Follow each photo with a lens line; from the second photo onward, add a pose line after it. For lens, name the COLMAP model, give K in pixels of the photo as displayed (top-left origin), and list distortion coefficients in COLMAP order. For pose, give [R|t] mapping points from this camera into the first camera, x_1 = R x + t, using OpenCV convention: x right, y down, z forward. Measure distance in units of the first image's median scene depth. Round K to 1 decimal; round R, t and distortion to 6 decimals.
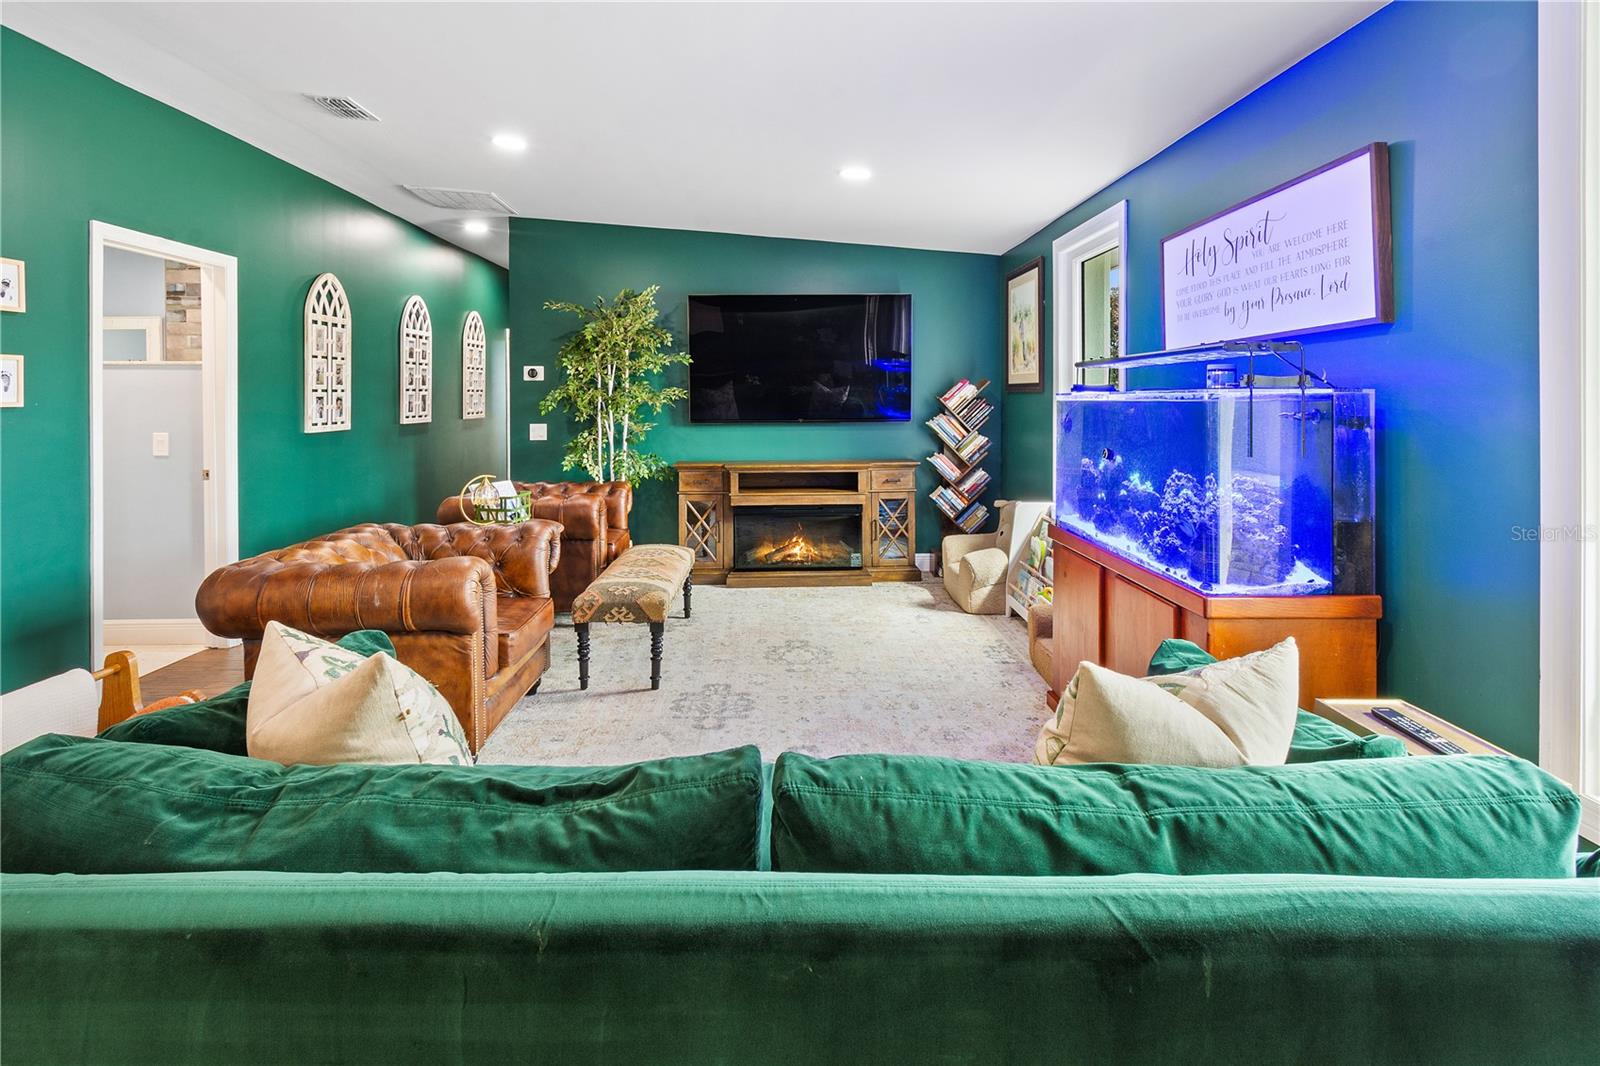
lens RADIAL K [[766.5, 0, 797.2], [0, 766.5, 396.8], [0, 0, 1]] dist [-0.002378, -0.000611]
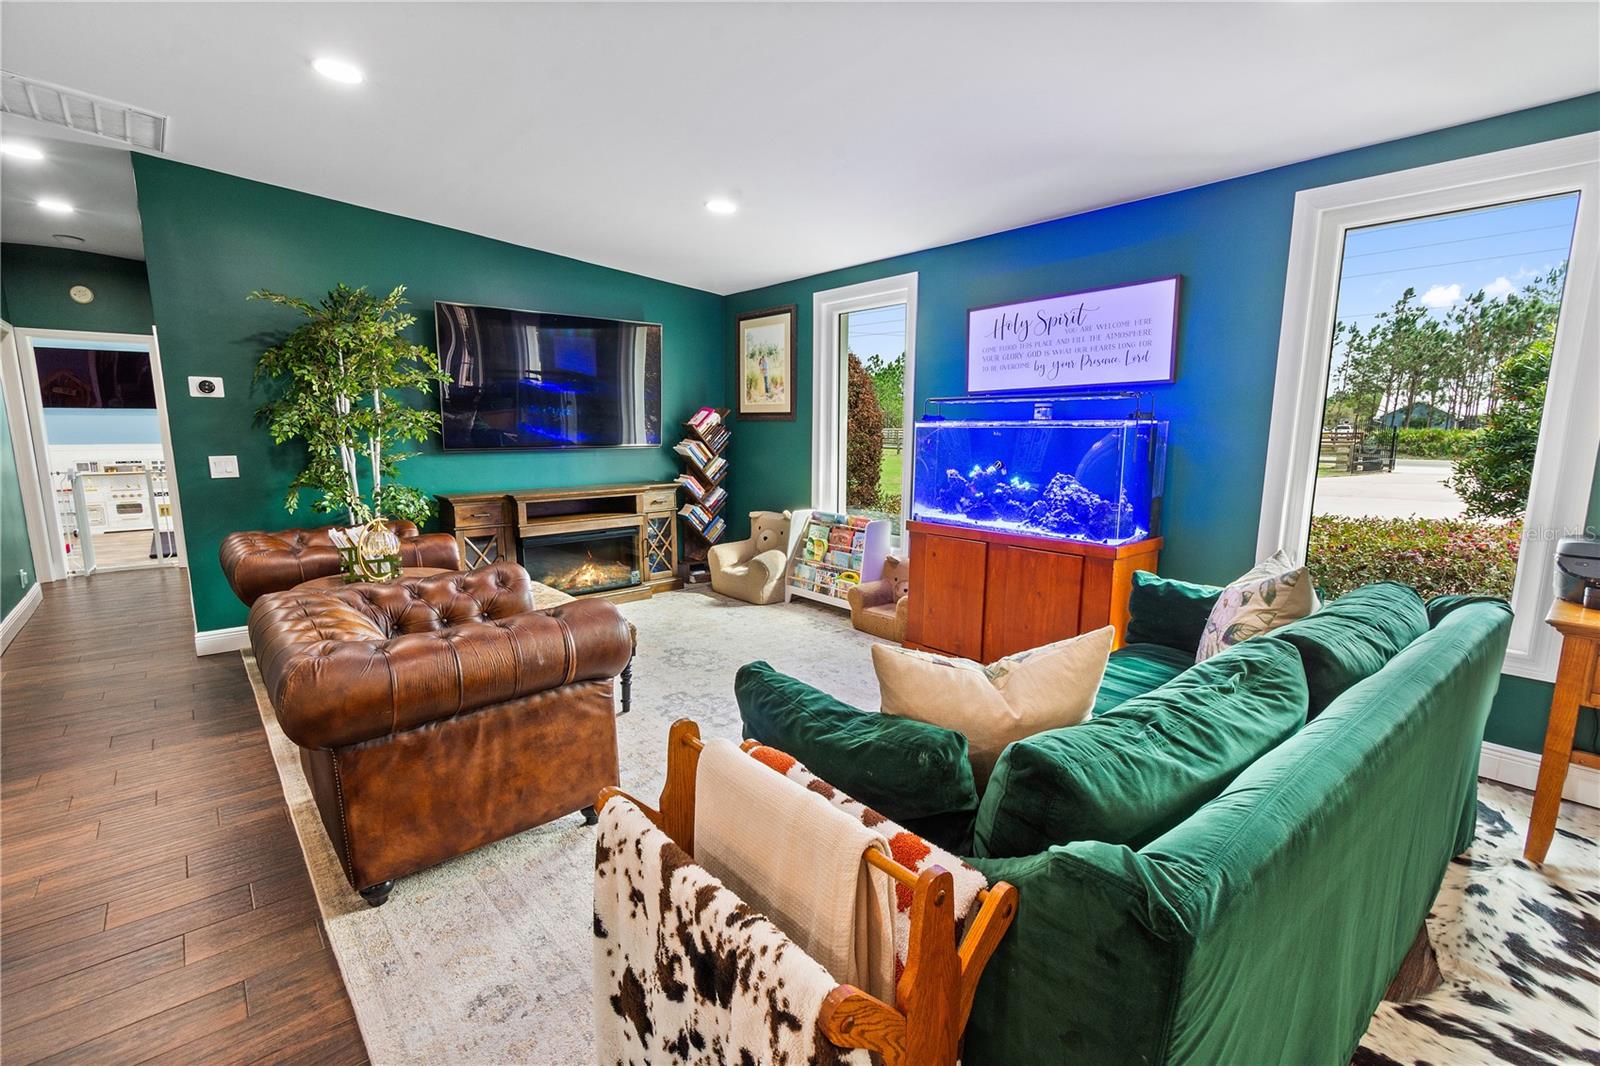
lens RADIAL K [[717.0, 0, 789.7], [0, 717.0, 541.8], [0, 0, 1]] dist [-0.001932, -0.000850]
pose [[0.771651, -0.095769, 0.628795, -0.446530], [-0.007307, 0.987199, 0.159324, 0.003383], [-0.636004, -0.127538, 0.761074, 0.121853]]
